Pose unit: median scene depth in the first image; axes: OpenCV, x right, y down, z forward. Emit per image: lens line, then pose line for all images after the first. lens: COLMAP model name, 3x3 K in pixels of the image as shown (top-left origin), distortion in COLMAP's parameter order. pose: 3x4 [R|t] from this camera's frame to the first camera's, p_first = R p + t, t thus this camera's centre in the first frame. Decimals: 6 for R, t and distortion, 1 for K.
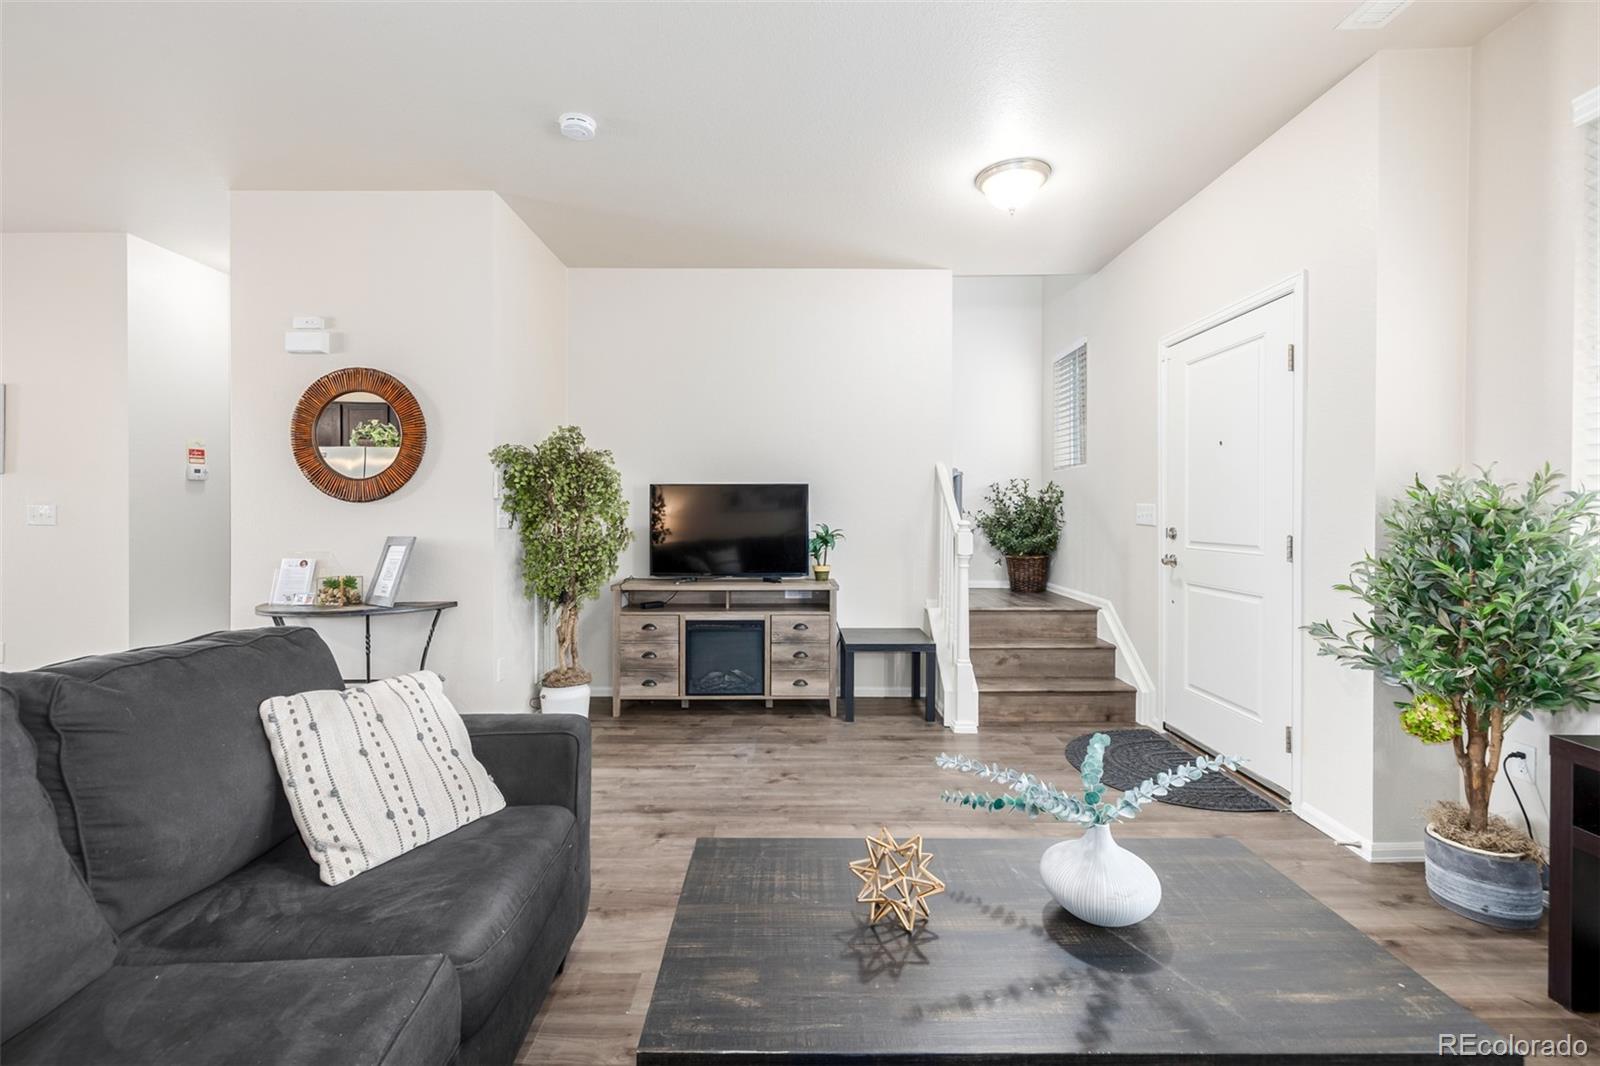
lens RADIAL K [[678.3, 0, 795.9], [0, 678.3, 517.8], [0, 0, 1]] dist [0.000923, -0.000581]
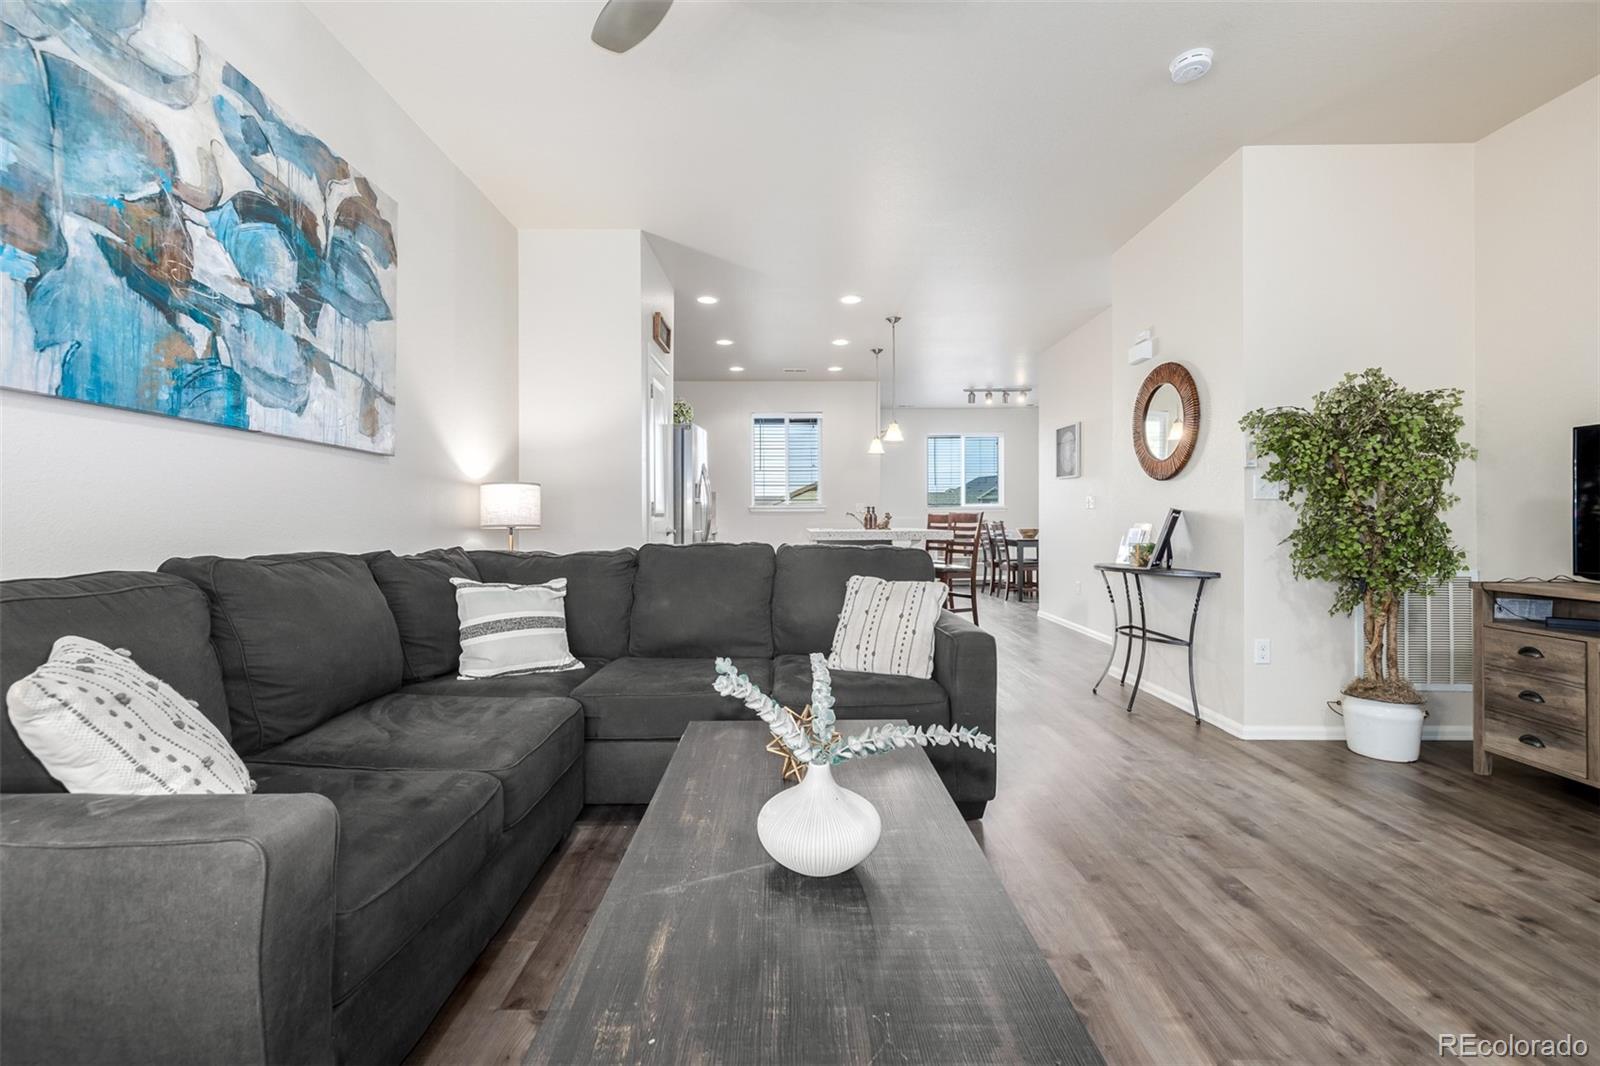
lens RADIAL K [[678.3, 0, 787.0], [0, 678.3, 516.7], [0, 0, 1]] dist [0.000923, -0.000581]
pose [[-0.009770, -0.007281, -0.999926, 0.461317], [-0.005990, 0.999956, -0.007223, 0.046057], [0.999934, 0.005919, -0.009813, 0.331707]]
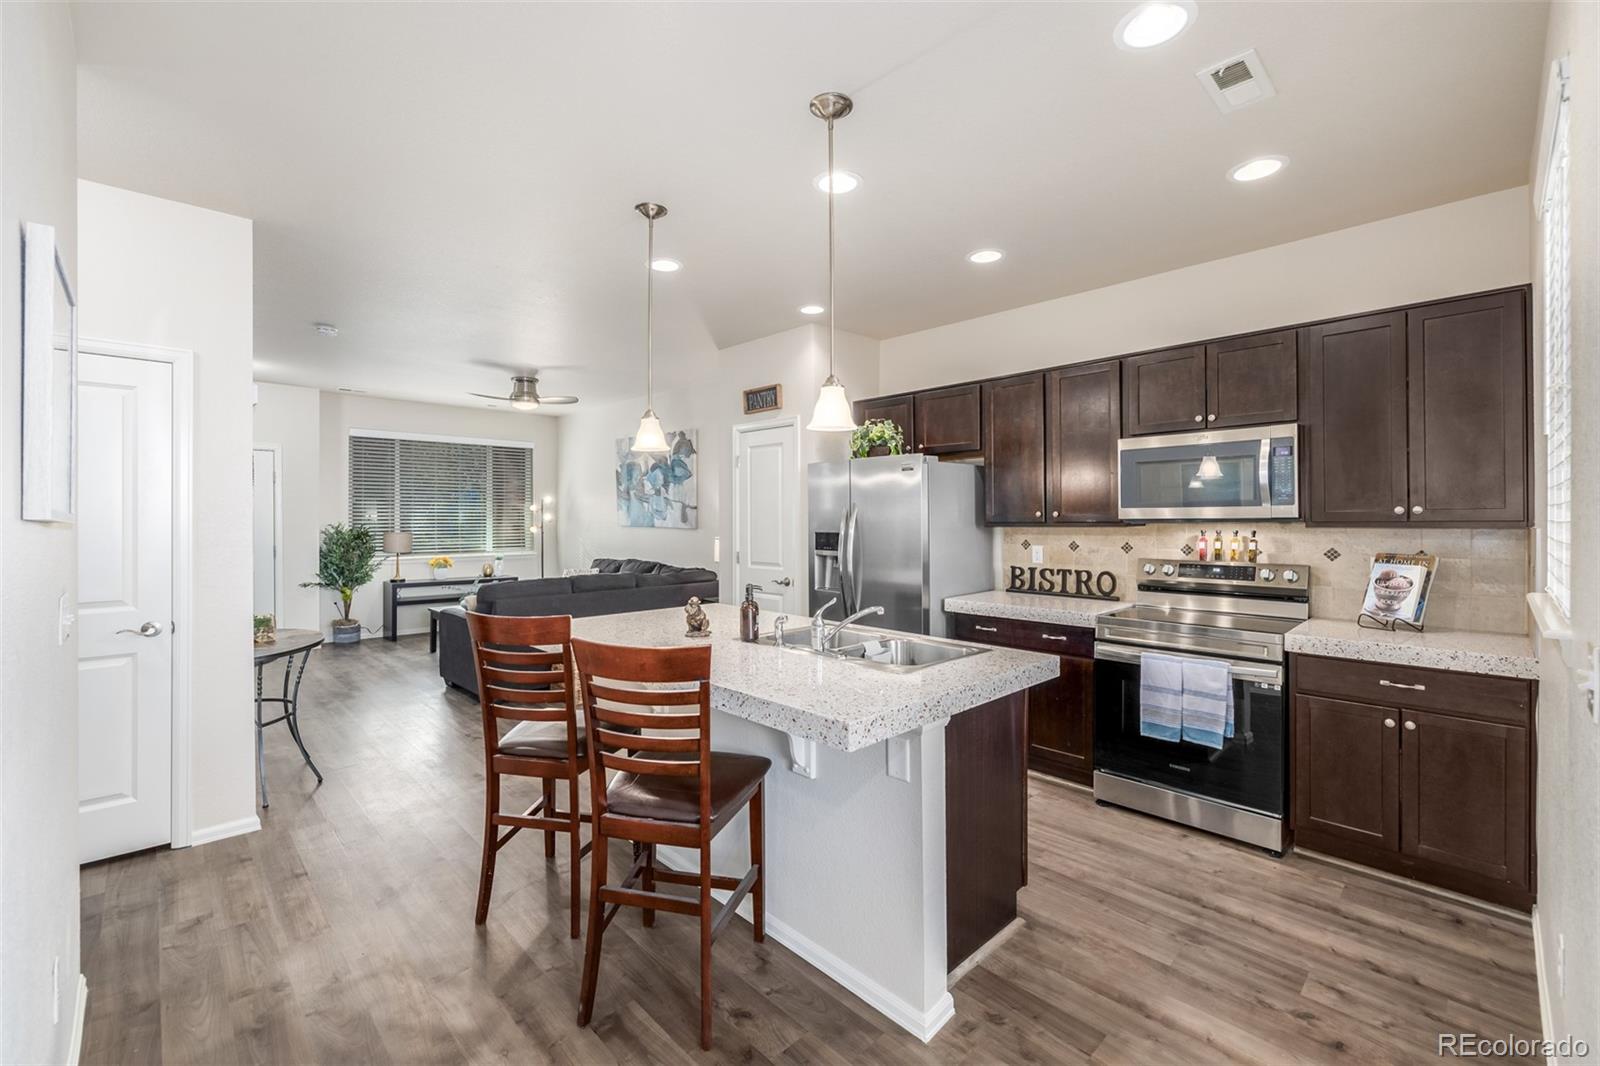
lens RADIAL K [[678.3, 0, 787.1], [0, 678.3, 515.9], [0, 0, 1]] dist [0.000923, -0.000581]
pose [[-0.687943, -0.003389, 0.725757, -1.816914], [0.004922, 0.999944, 0.009334, -0.075178], [-0.725748, 0.009993, -0.687888, 1.000463]]
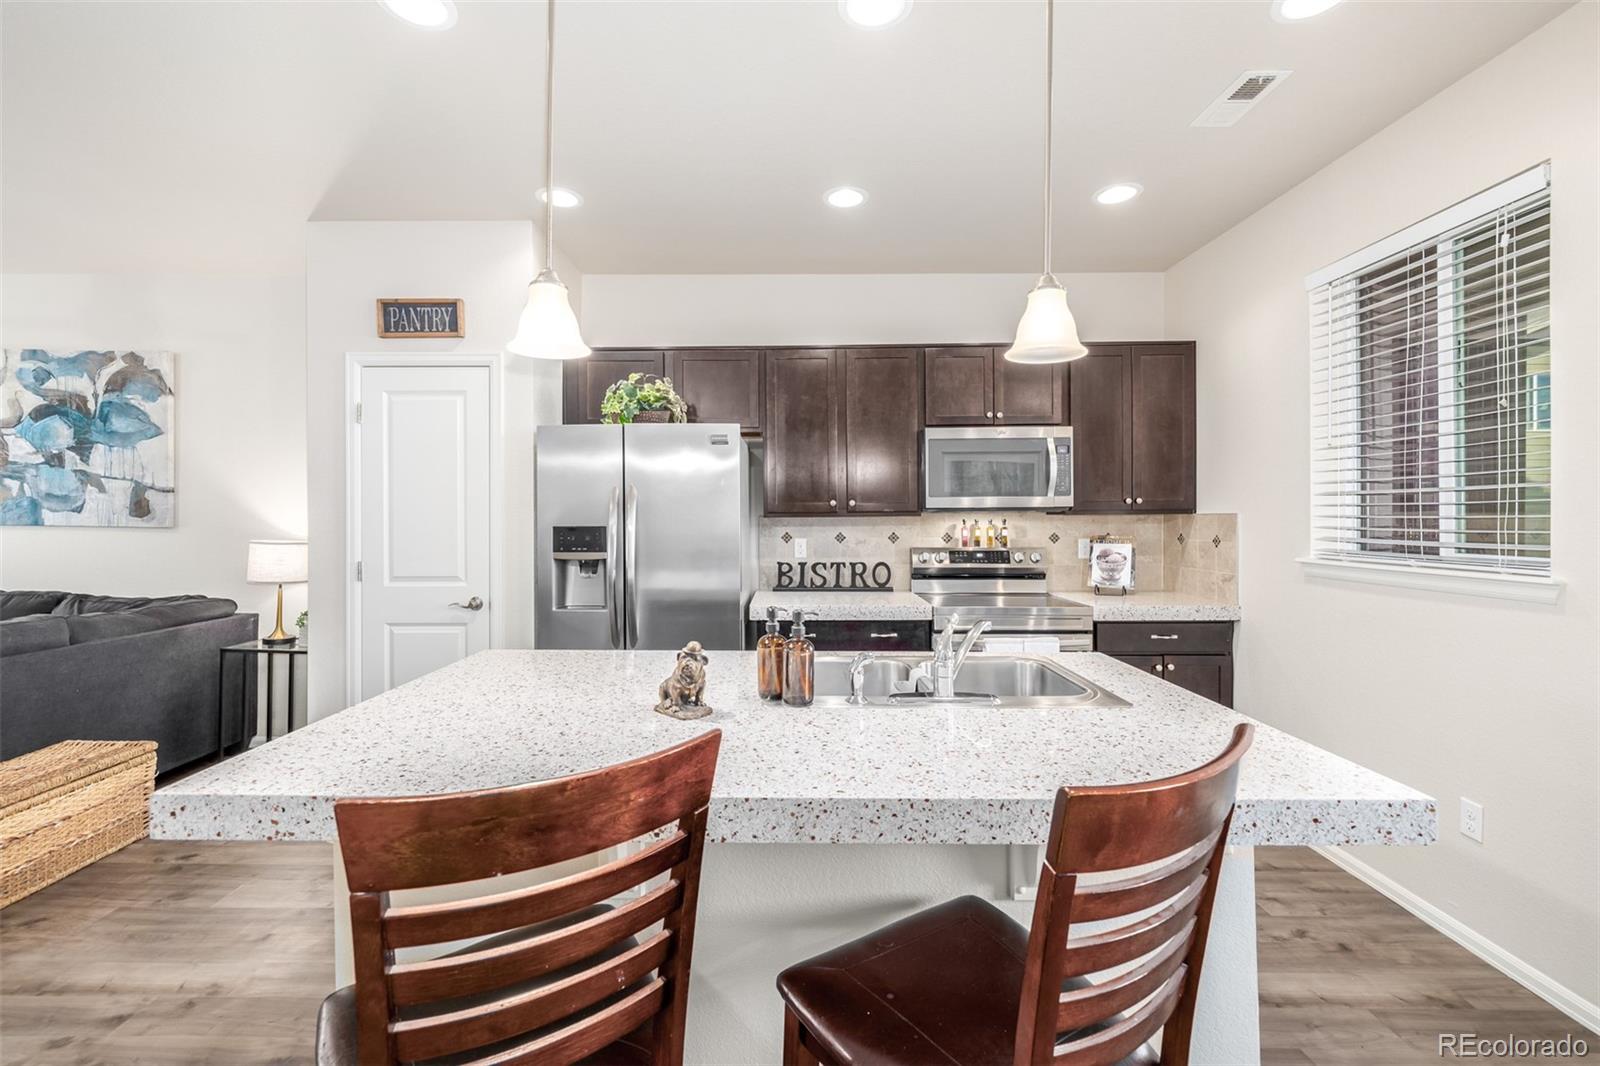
lens RADIAL K [[678.3, 0, 791.9], [0, 678.3, 517.0], [0, 0, 1]] dist [0.000923, -0.000581]
pose [[-0.999960, -0.005053, 0.007359, -1.263601], [-0.004975, 0.999932, 0.010572, -0.056004], [-0.007412, 0.010535, -0.999917, 0.955073]]
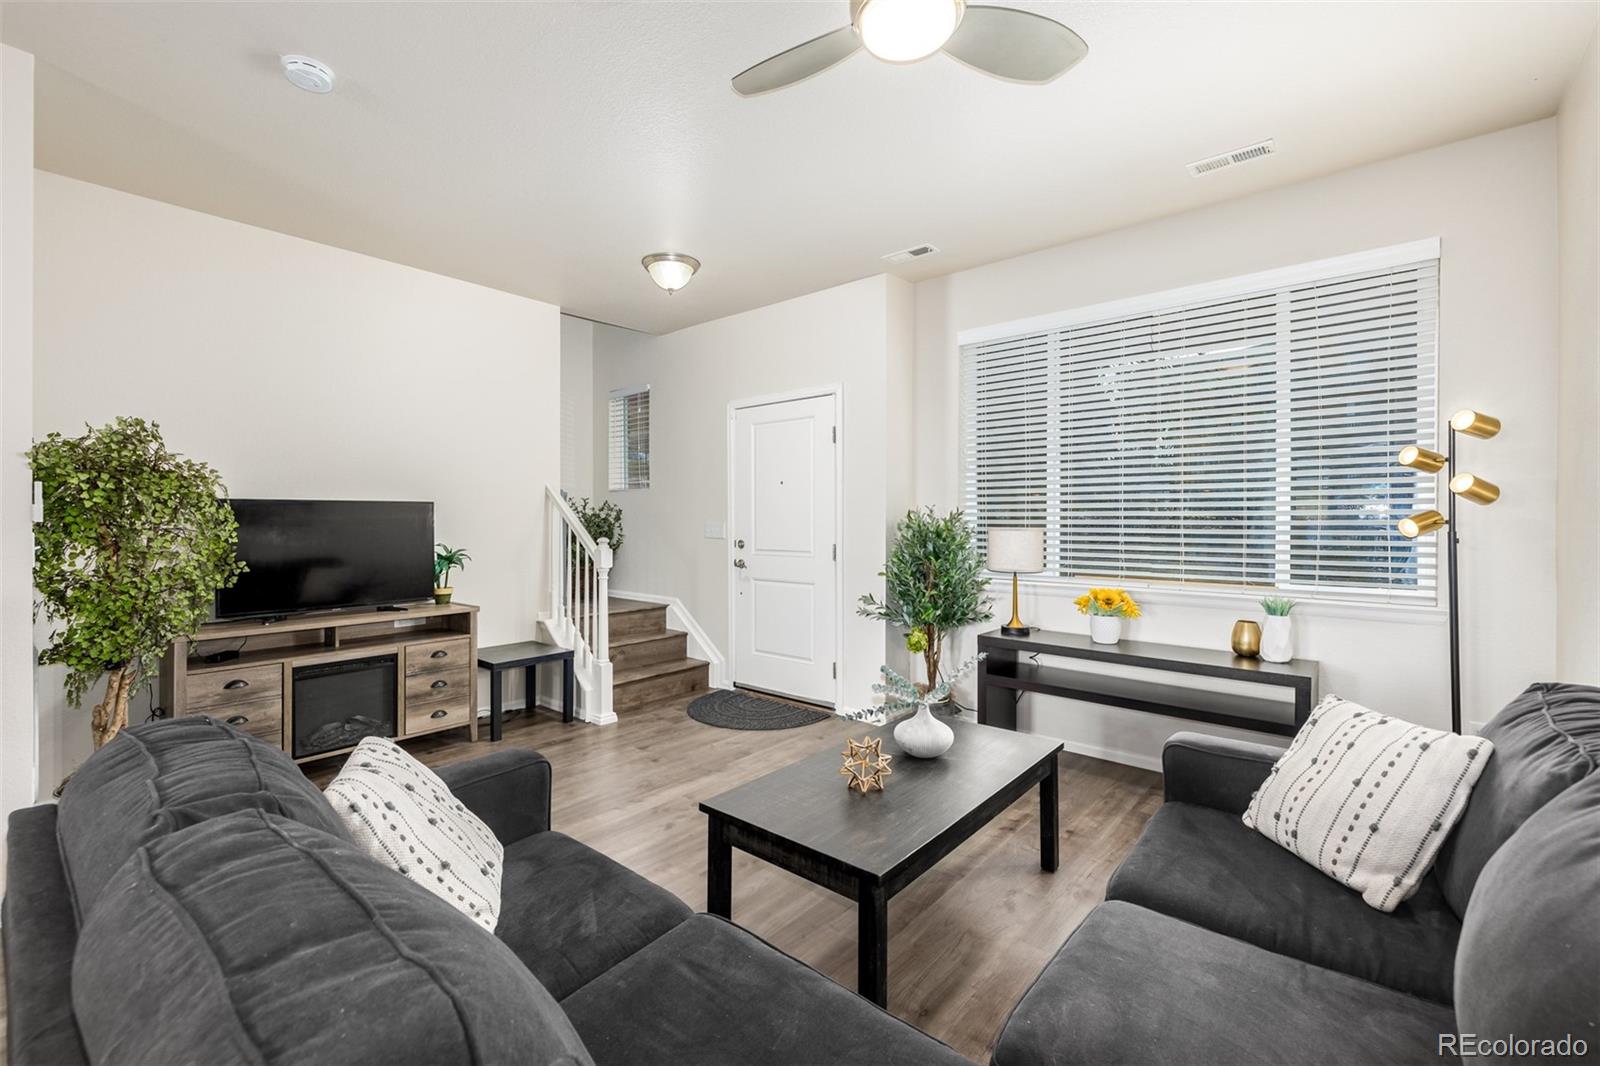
lens RADIAL K [[678.3, 0, 785.0], [0, 678.3, 520.3], [0, 0, 1]] dist [0.000923, -0.000581]
pose [[0.658215, -0.003893, 0.752820, -0.416517], [0.008235, 0.999964, -0.002029, -0.020840], [-0.752785, 0.007535, 0.658223, 0.018626]]
